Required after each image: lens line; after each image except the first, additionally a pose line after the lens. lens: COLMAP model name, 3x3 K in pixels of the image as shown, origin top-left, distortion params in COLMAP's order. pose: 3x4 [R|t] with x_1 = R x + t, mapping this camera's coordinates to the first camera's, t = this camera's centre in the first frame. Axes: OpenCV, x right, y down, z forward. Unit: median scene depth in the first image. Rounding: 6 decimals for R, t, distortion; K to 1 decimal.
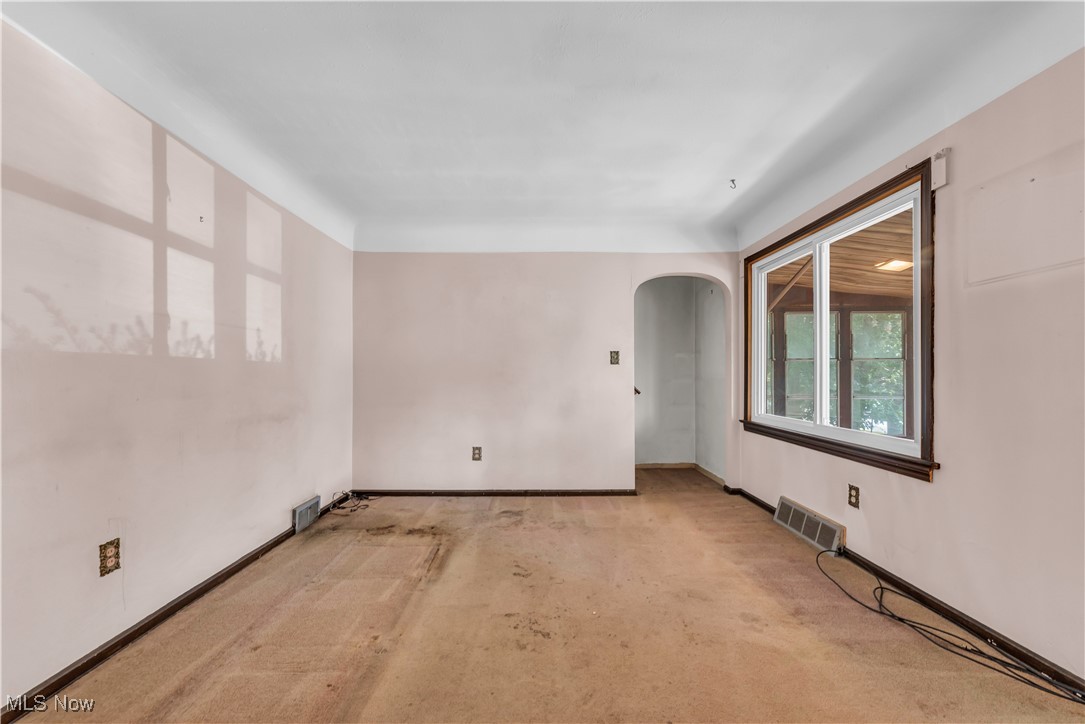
lens RADIAL K [[437.9, 0, 541.1], [0, 437.9, 370.7], [0, 0, 1]] dist [0.001455, -0.000045]
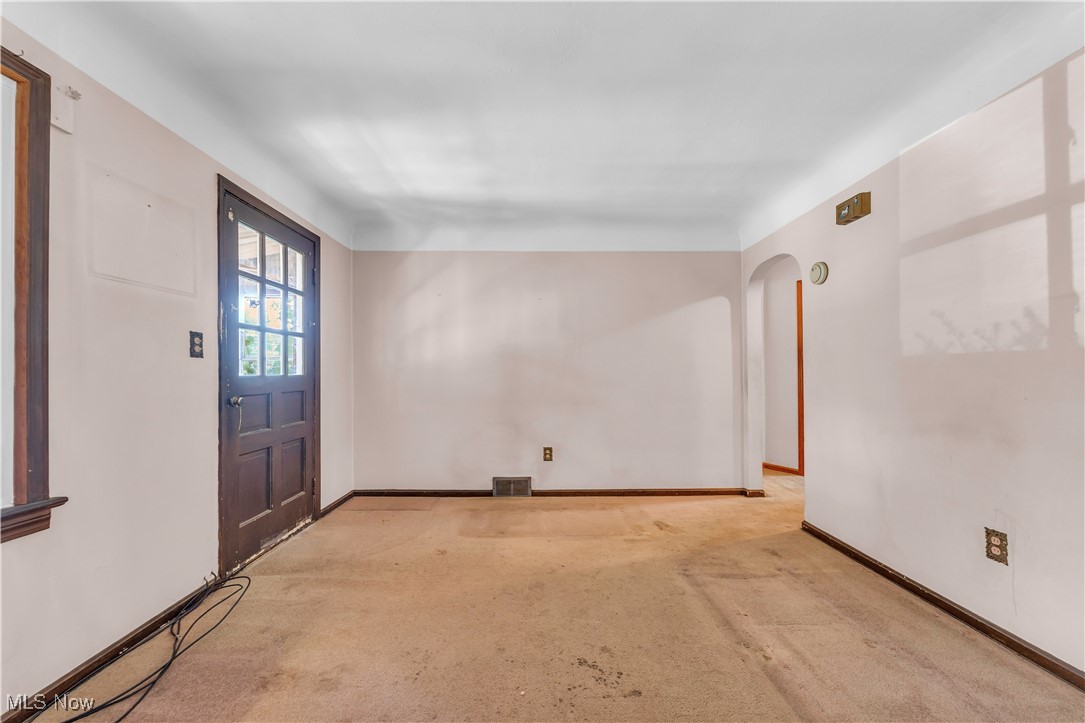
lens RADIAL K [[437.9, 0, 544.2], [0, 437.9, 367.7], [0, 0, 1]] dist [0.001455, -0.000045]
pose [[-0.999840, 0.005744, -0.016930, 0.103245], [0.006082, 0.999781, -0.020029, 0.013743], [0.016812, -0.020129, -0.999656, 1.934169]]
